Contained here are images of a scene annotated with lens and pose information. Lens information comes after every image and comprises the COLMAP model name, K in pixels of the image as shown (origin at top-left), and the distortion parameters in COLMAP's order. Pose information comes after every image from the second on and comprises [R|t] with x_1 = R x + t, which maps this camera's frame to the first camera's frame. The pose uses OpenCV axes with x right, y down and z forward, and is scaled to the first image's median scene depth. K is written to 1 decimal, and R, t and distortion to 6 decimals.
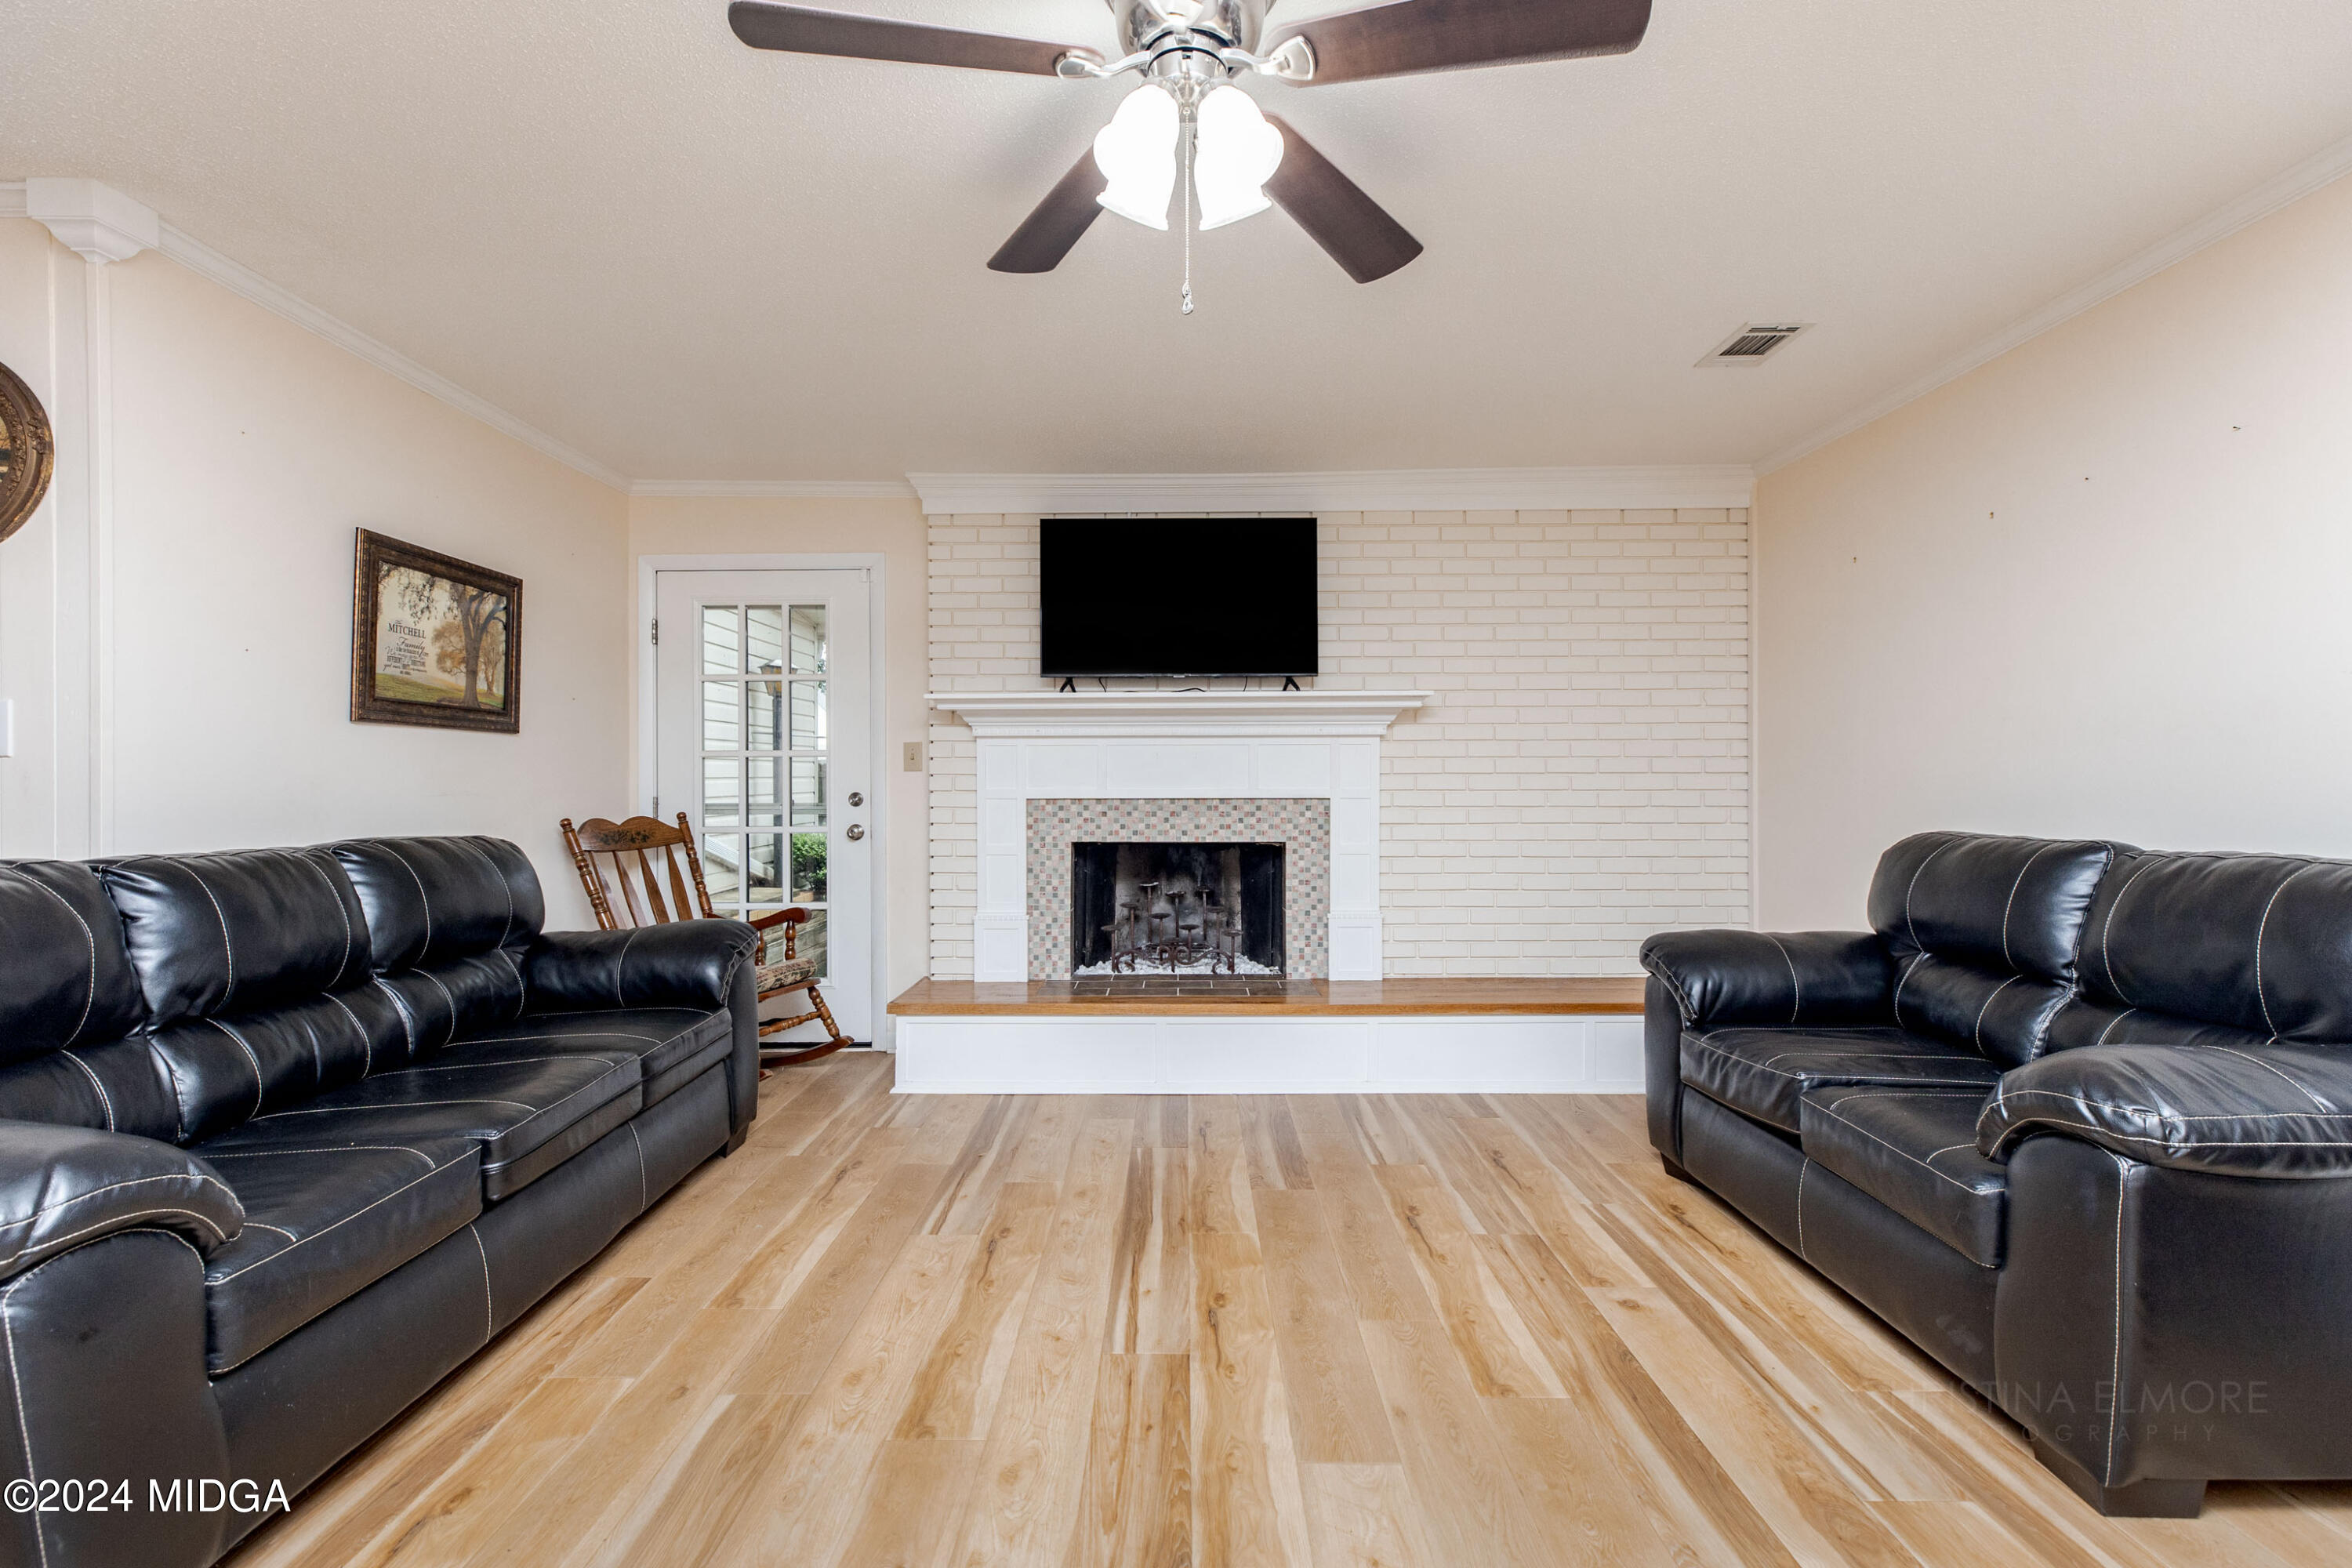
lens RADIAL K [[1072.3, 0, 1154.5], [0, 1072.3, 786.0], [0, 0, 1]] dist [0.000408, -0.000200]
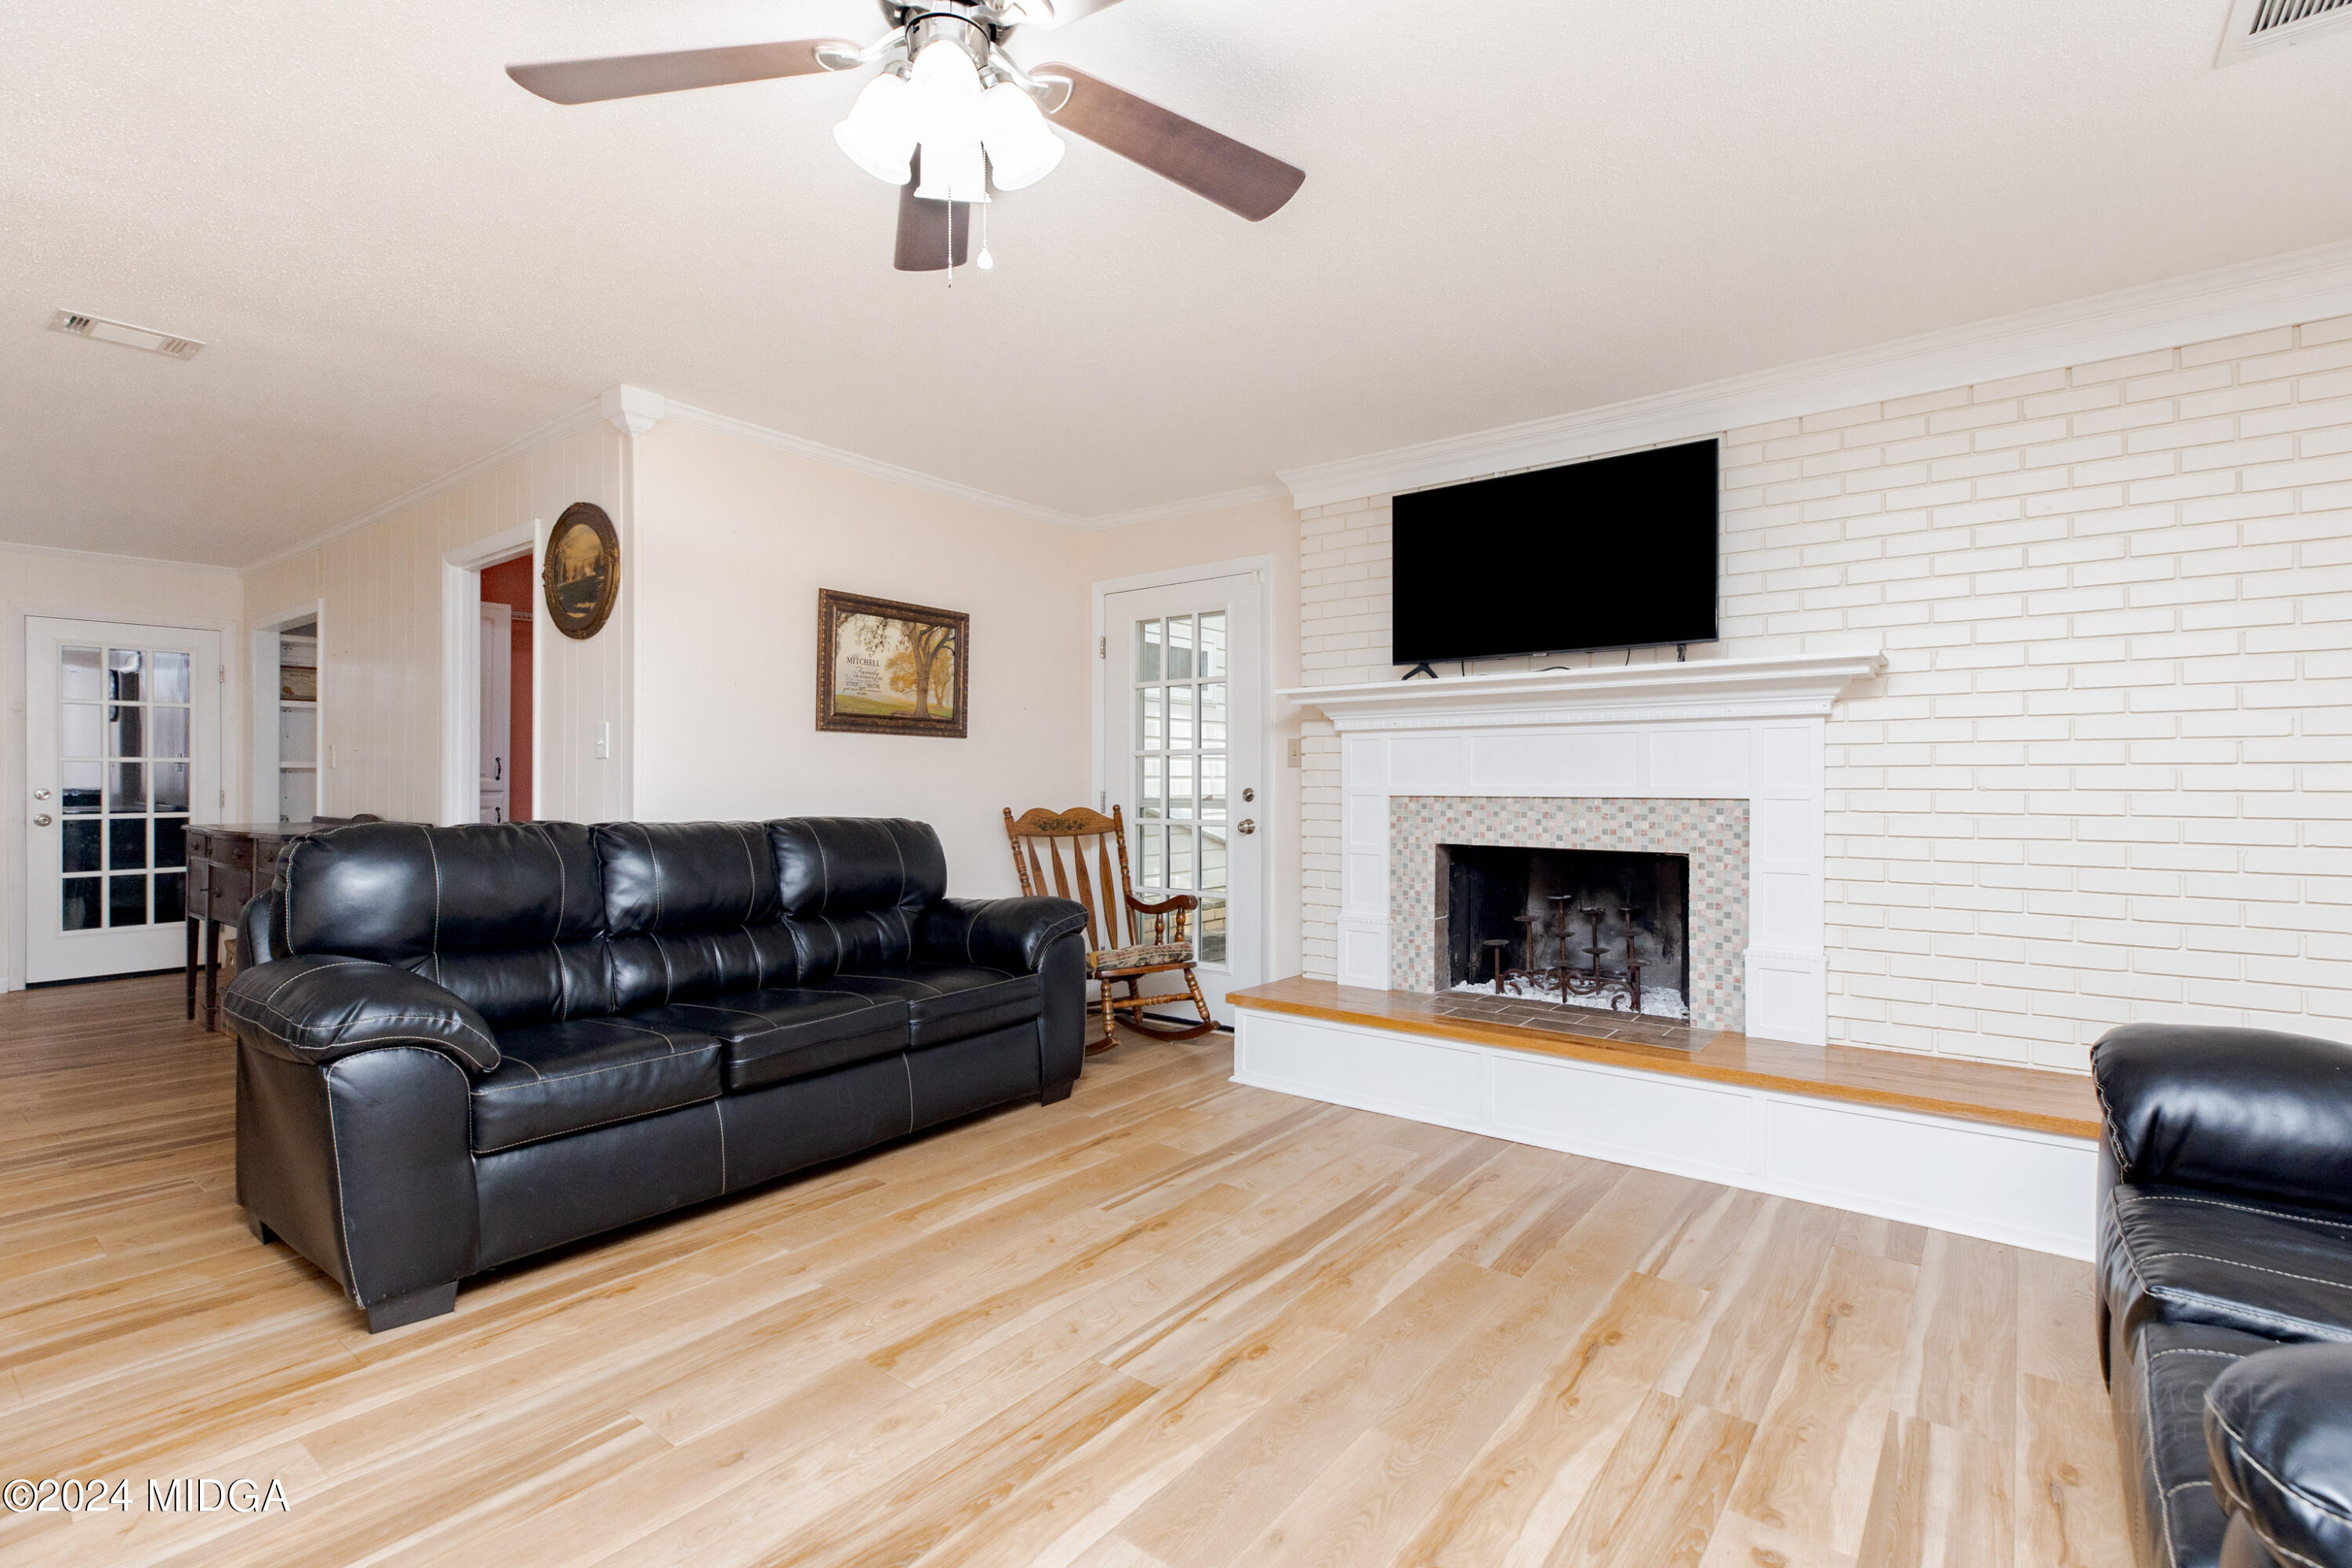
lens RADIAL K [[1072.3, 0, 1154.5], [0, 1072.3, 786.0], [0, 0, 1]] dist [0.000408, -0.000200]
pose [[0.791205, 0.004498, -0.611534, 0.353856], [-0.005986, 0.999982, -0.000390, 0.005988], [0.611521, 0.003970, 0.791218, 0.157926]]
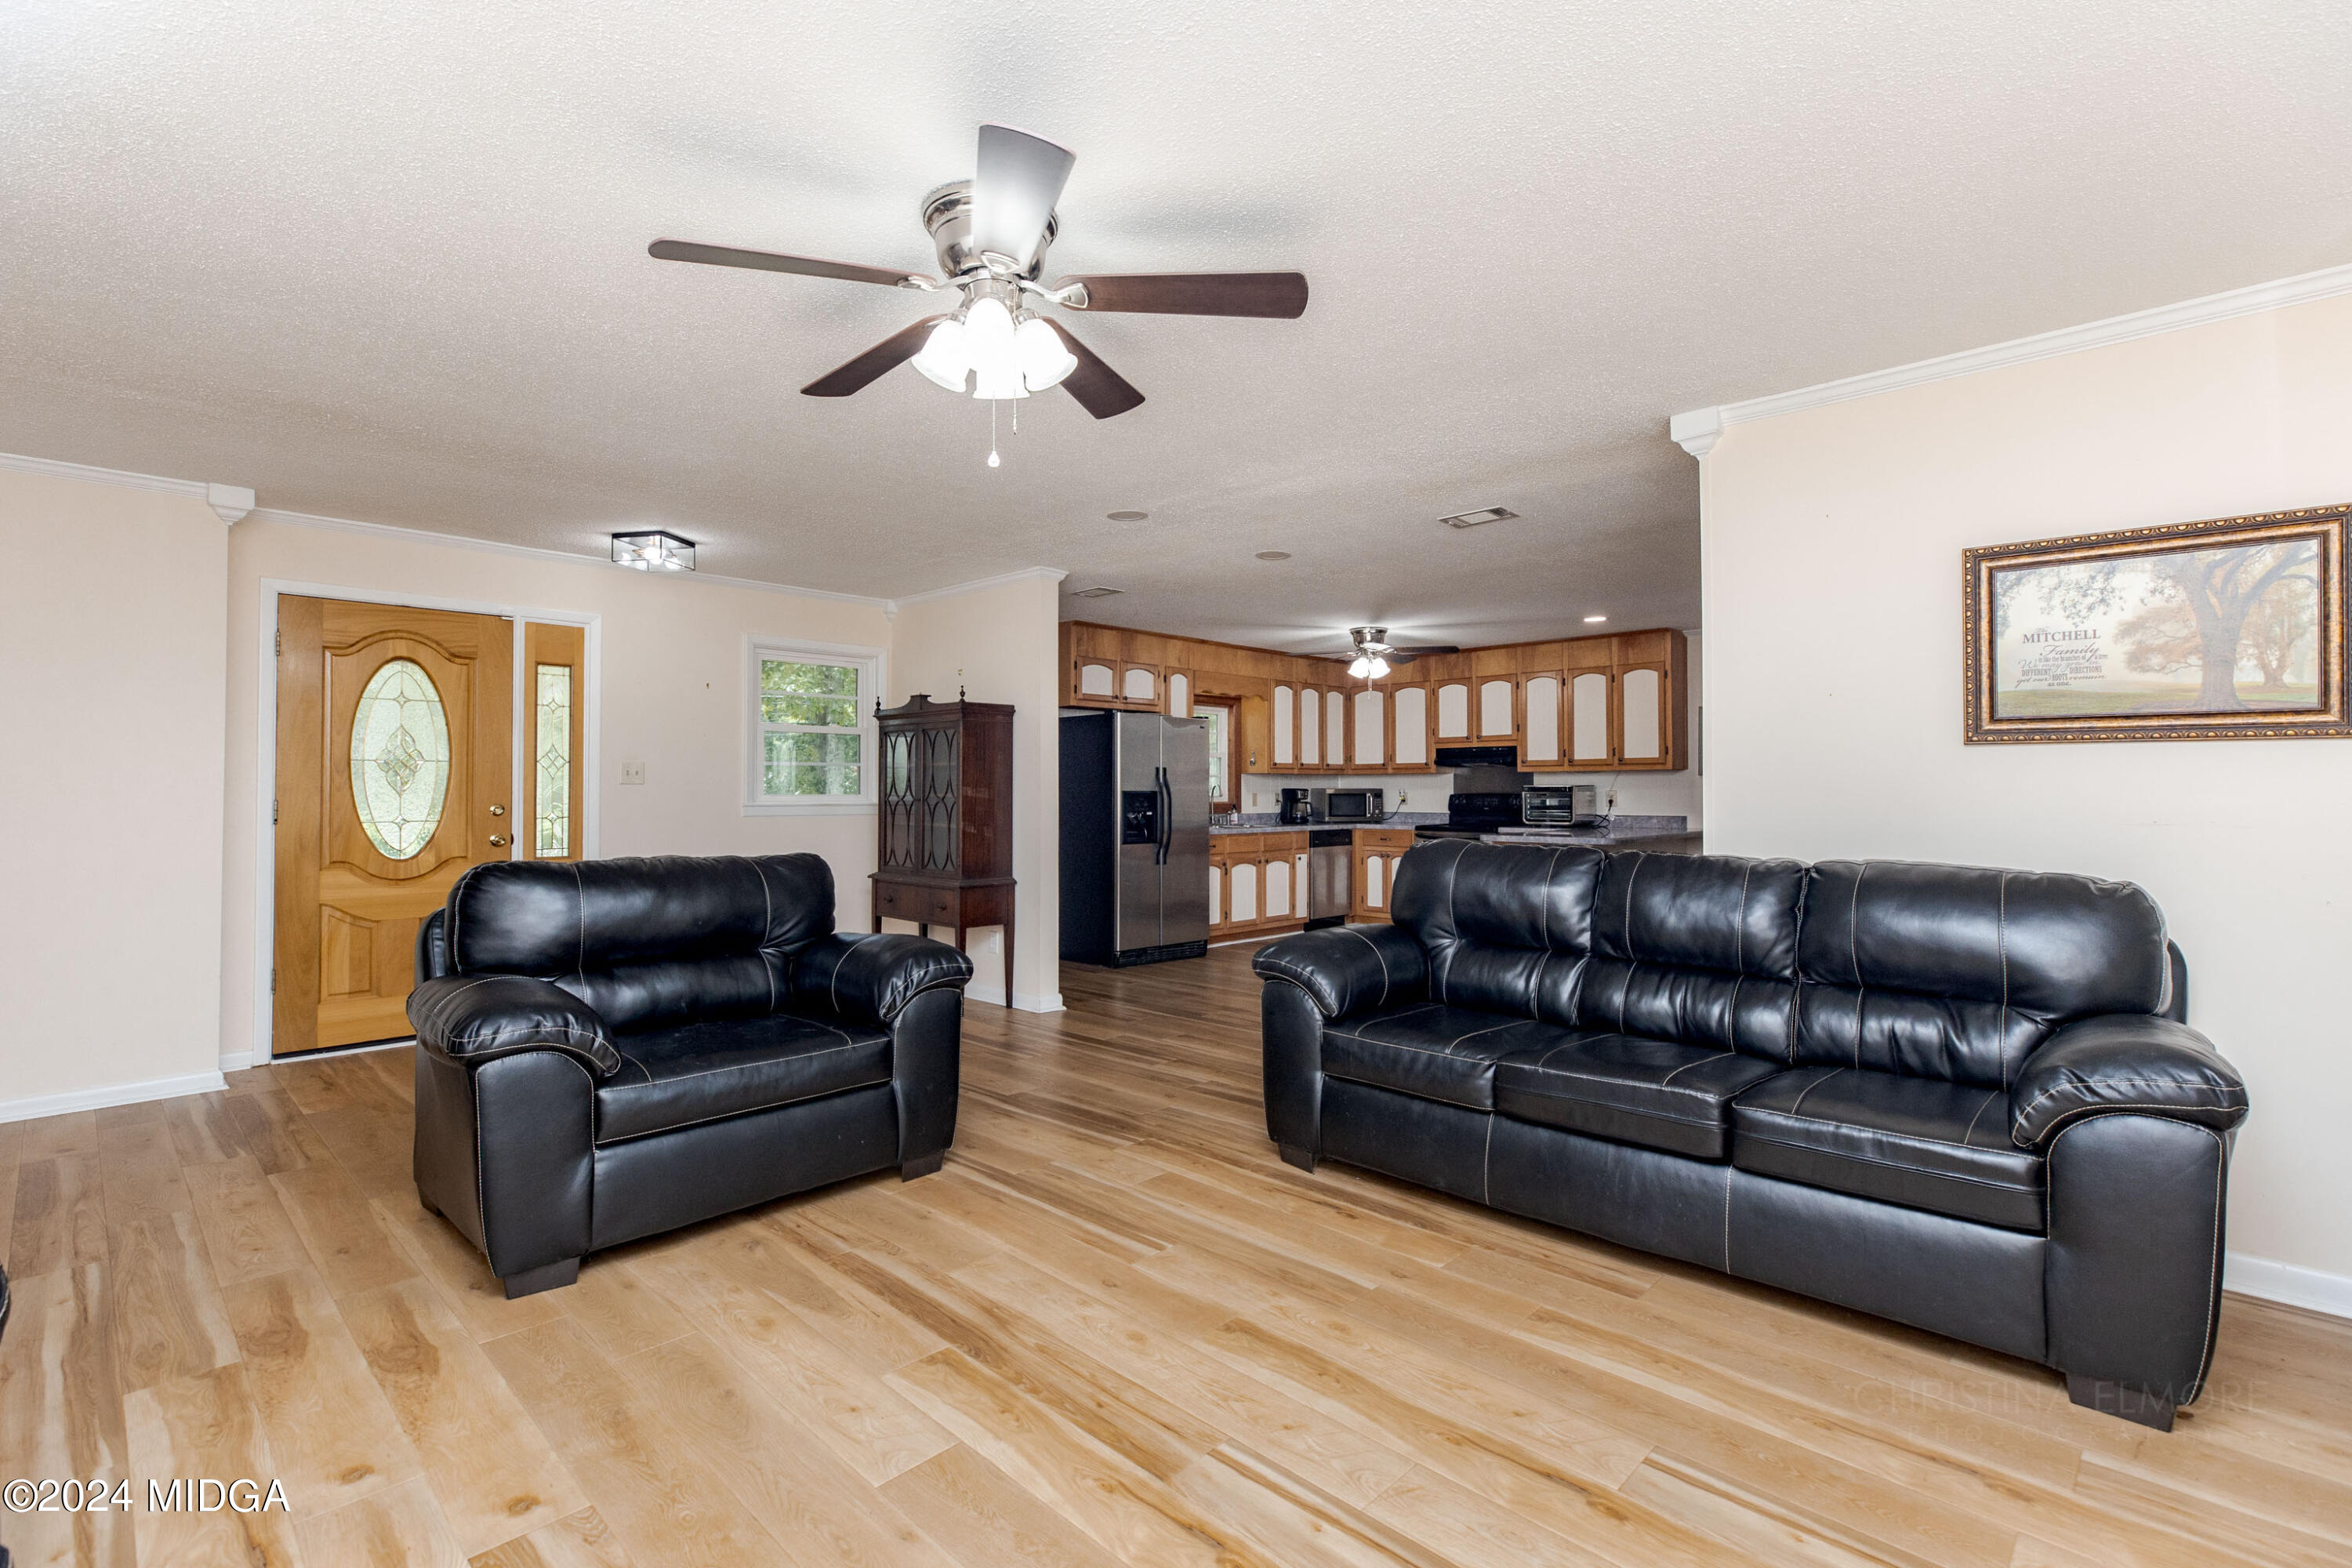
lens RADIAL K [[1050.3, 0, 1173.1], [0, 1050.3, 777.9], [0, 0, 1]] dist [0.000668, -0.000085]
pose [[-0.677413, -0.007879, -0.735560, 0.388791], [-0.006194, 0.999968, -0.005007, -0.017235], [0.735577, 0.001164, -0.677441, 0.941597]]
